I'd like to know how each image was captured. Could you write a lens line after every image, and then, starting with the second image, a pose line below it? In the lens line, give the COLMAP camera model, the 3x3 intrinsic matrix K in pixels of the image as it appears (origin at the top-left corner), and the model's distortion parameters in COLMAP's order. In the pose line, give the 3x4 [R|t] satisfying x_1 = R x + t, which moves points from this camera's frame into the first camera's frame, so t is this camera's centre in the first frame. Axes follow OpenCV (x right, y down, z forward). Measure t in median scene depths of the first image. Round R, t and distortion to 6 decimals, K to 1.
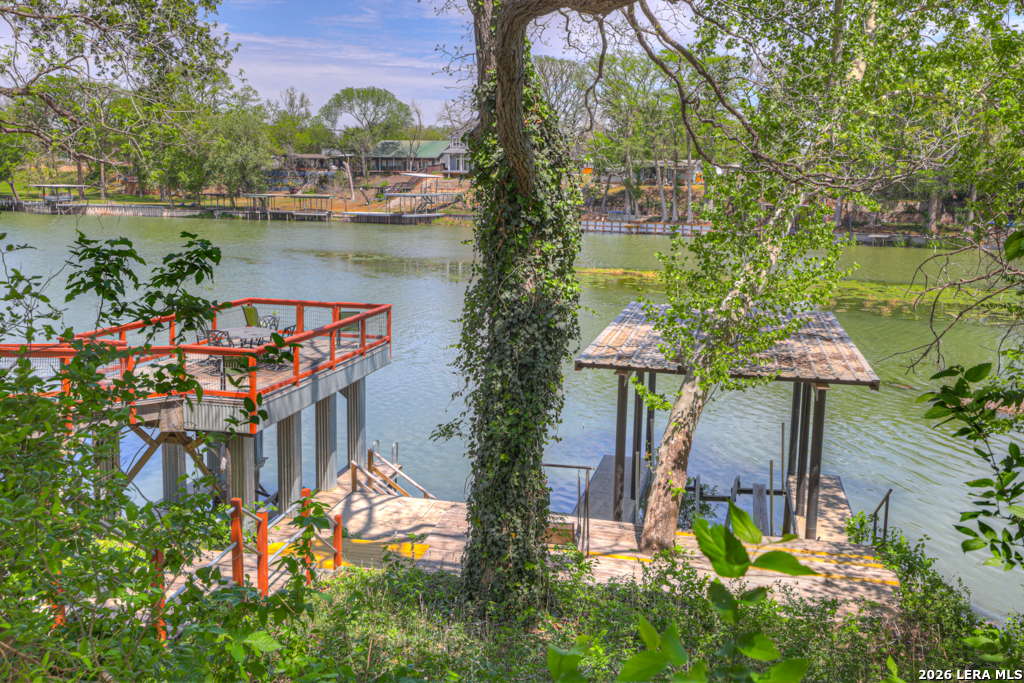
lens RADIAL K [[962.7, 0, 506.3], [0, 962.7, 327.0], [0, 0, 1]] dist [0.049803, 0.000000]
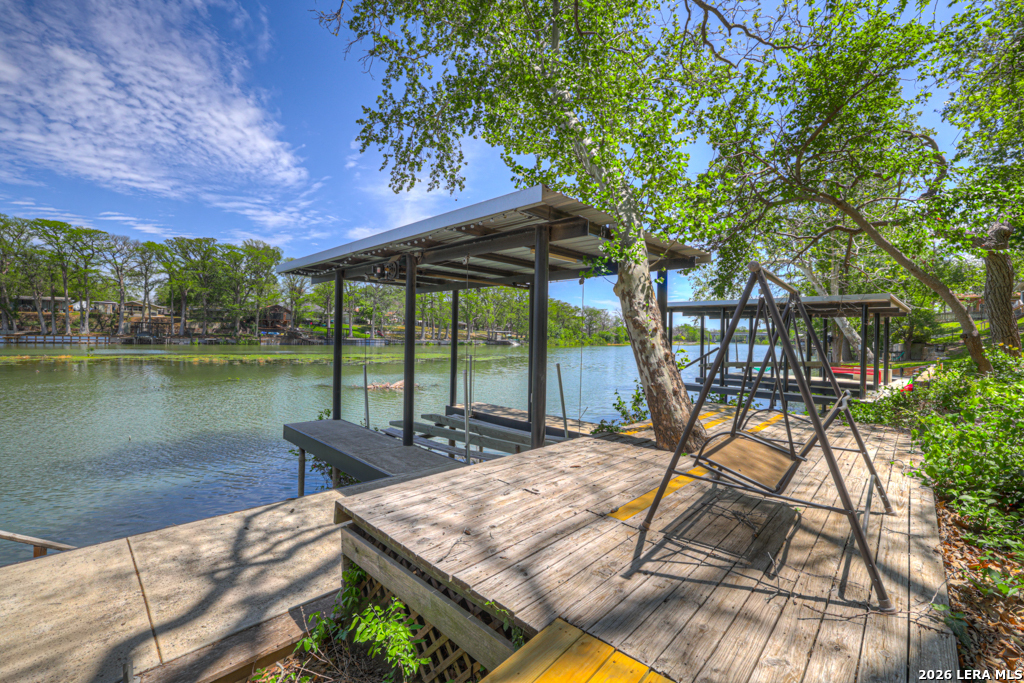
lens RADIAL K [[438.1, 0, 497.6], [0, 438.1, 330.7], [0, 0, 1]] dist [-0.037387, 0.015917]
pose [[0.530920, -0.001700, 0.847420, -0.016355], [0.123421, 0.989490, -0.075340, 0.014252], [-0.838386, 0.144589, 0.525550, 0.084478]]
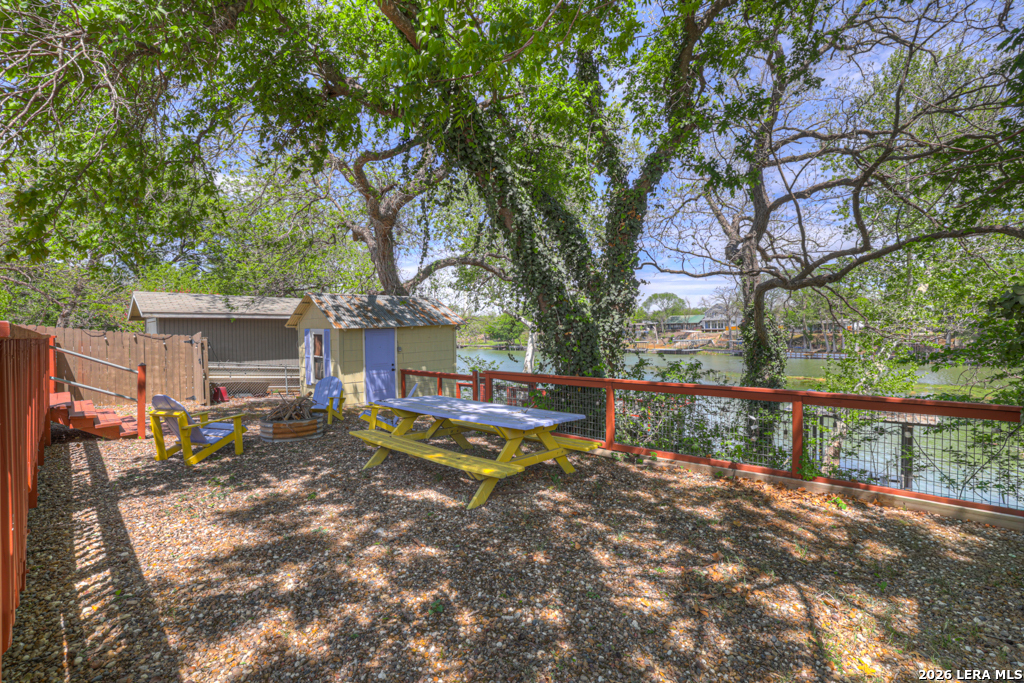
lens RADIAL K [[438.1, 0, 507.3], [0, 438.1, 342.8], [0, 0, 1]] dist [-0.037387, 0.015917]
pose [[0.886917, -0.016497, -0.461633, -0.003946], [-0.044639, 0.991624, -0.121200, 0.002924], [0.459766, 0.128102, 0.878752, -0.030890]]
